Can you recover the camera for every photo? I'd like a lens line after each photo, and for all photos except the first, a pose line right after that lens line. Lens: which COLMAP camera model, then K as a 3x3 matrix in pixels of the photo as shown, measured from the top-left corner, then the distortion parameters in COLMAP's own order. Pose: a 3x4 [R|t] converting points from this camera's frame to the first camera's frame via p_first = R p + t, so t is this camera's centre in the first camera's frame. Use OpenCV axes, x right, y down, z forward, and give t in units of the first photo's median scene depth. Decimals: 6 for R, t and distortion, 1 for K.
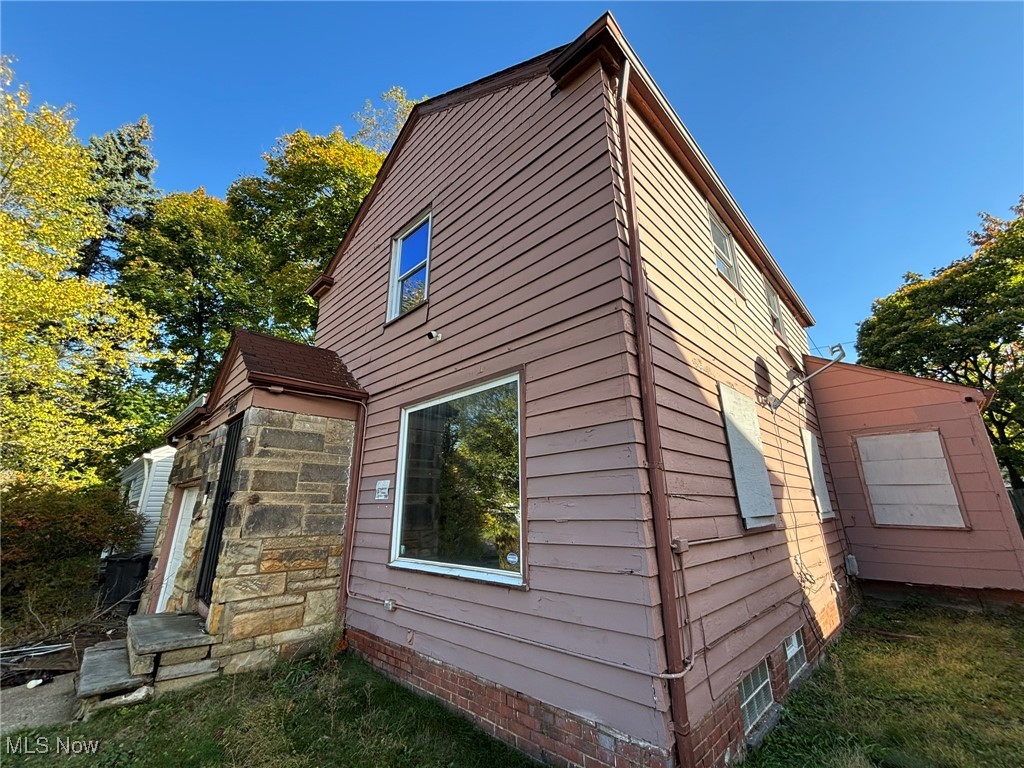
lens RADIAL K [[415.7, 0, 513.1], [0, 415.7, 379.1], [0, 0, 1]] dist [-0.000465, 0.000071]
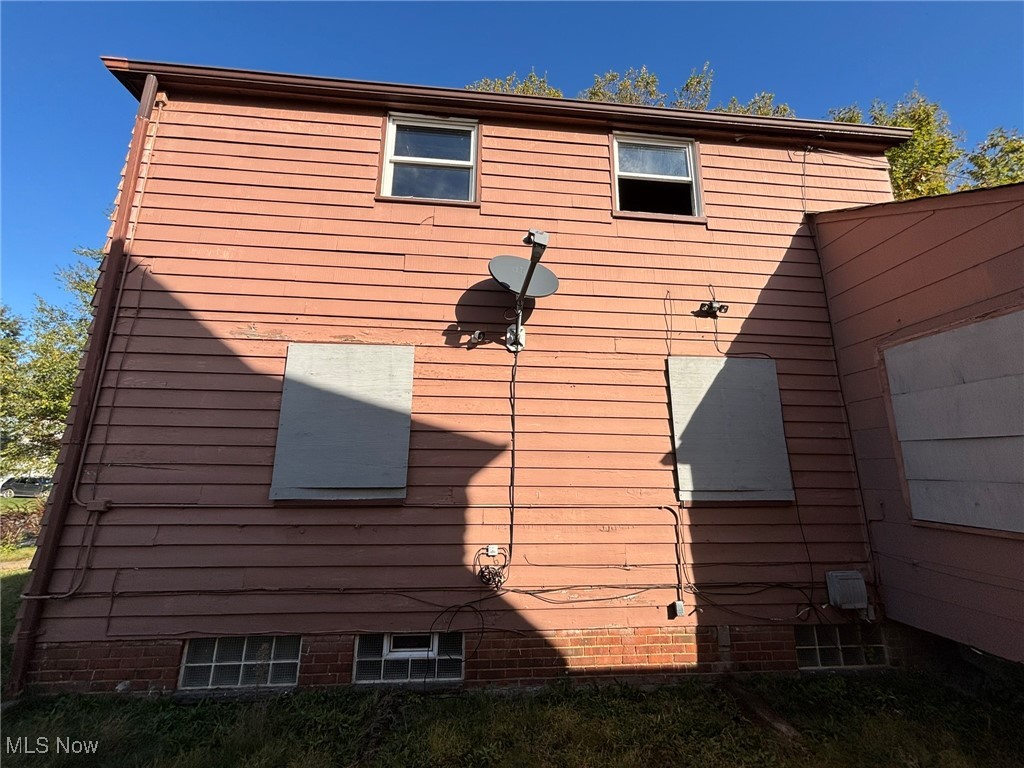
lens RADIAL K [[415.7, 0, 511.2], [0, 415.7, 376.8], [0, 0, 1]] dist [-0.000465, 0.000071]
pose [[0.763548, -0.130448, -0.632438, 0.843932], [0.177911, 0.983975, 0.011837, 0.091694], [0.620759, -0.121556, 0.774521, 0.340383]]
